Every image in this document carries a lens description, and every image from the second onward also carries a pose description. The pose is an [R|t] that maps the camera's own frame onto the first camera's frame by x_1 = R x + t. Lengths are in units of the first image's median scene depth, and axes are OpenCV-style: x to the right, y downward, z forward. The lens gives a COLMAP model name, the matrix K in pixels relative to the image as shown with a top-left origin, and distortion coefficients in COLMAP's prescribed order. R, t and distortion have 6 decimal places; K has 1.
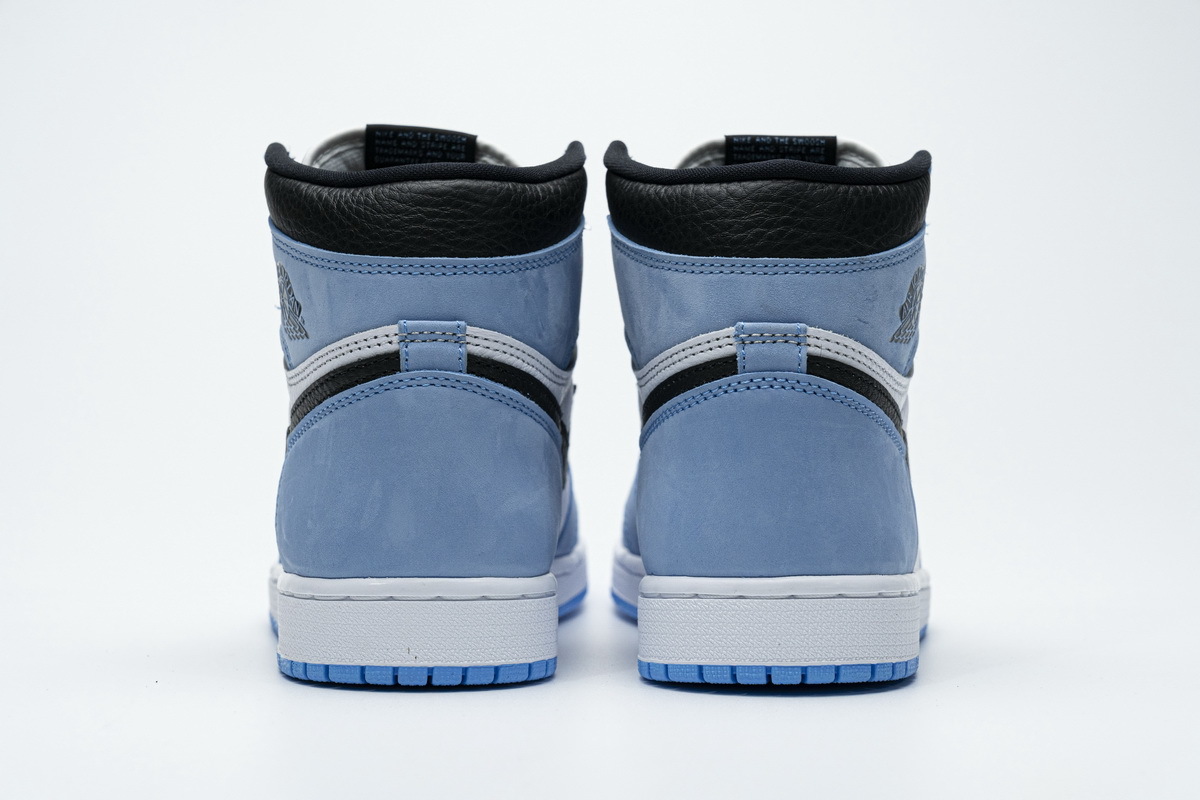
lens RADIAL K [[2506.0, 0, 597.9], [0, 2506.0, 403.0], [0, 0, 1]] dist [-0.050956, 0.000000]
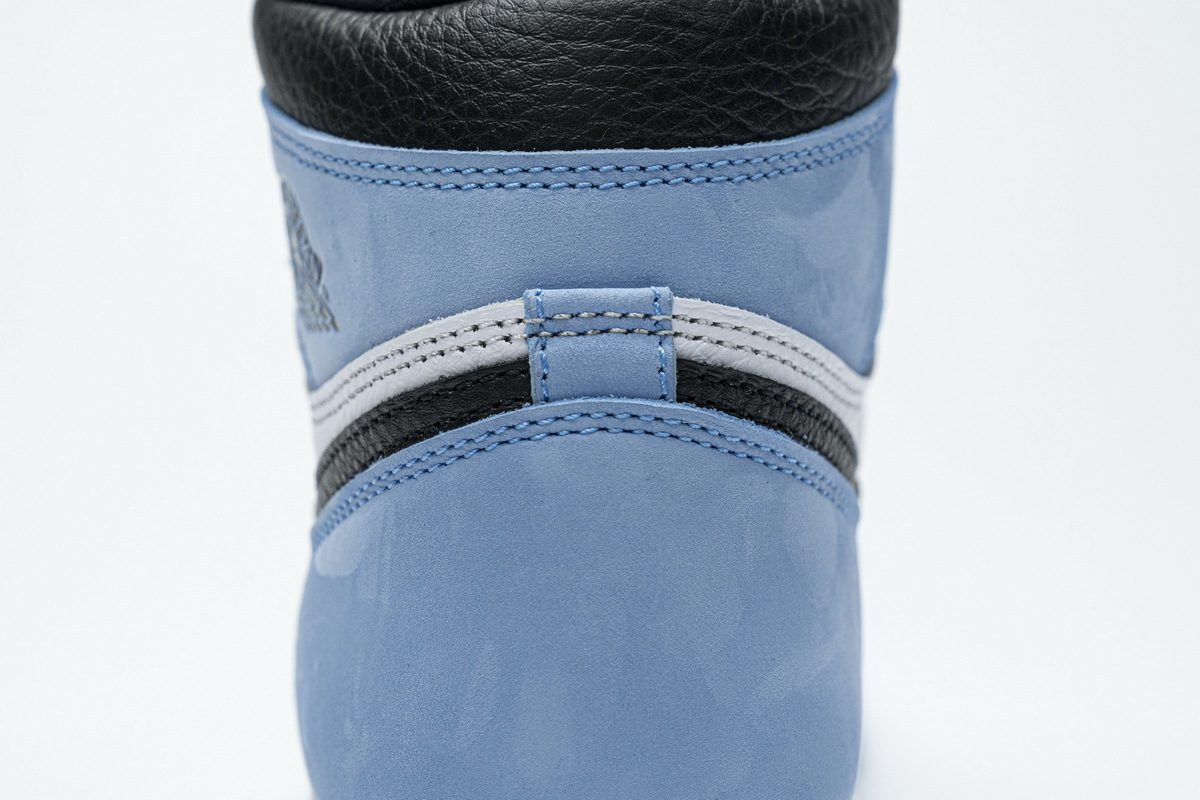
lens RADIAL K [[2506.0, 0, 600.4], [0, 2506.0, 397.2], [0, 0, 1]] dist [-0.050956, 0.000000]
pose [[0.998059, -0.026664, -0.056278, -0.040046], [0.028032, 0.999327, 0.023673, -0.023511], [0.055609, -0.025205, 0.998134, 0.537594]]
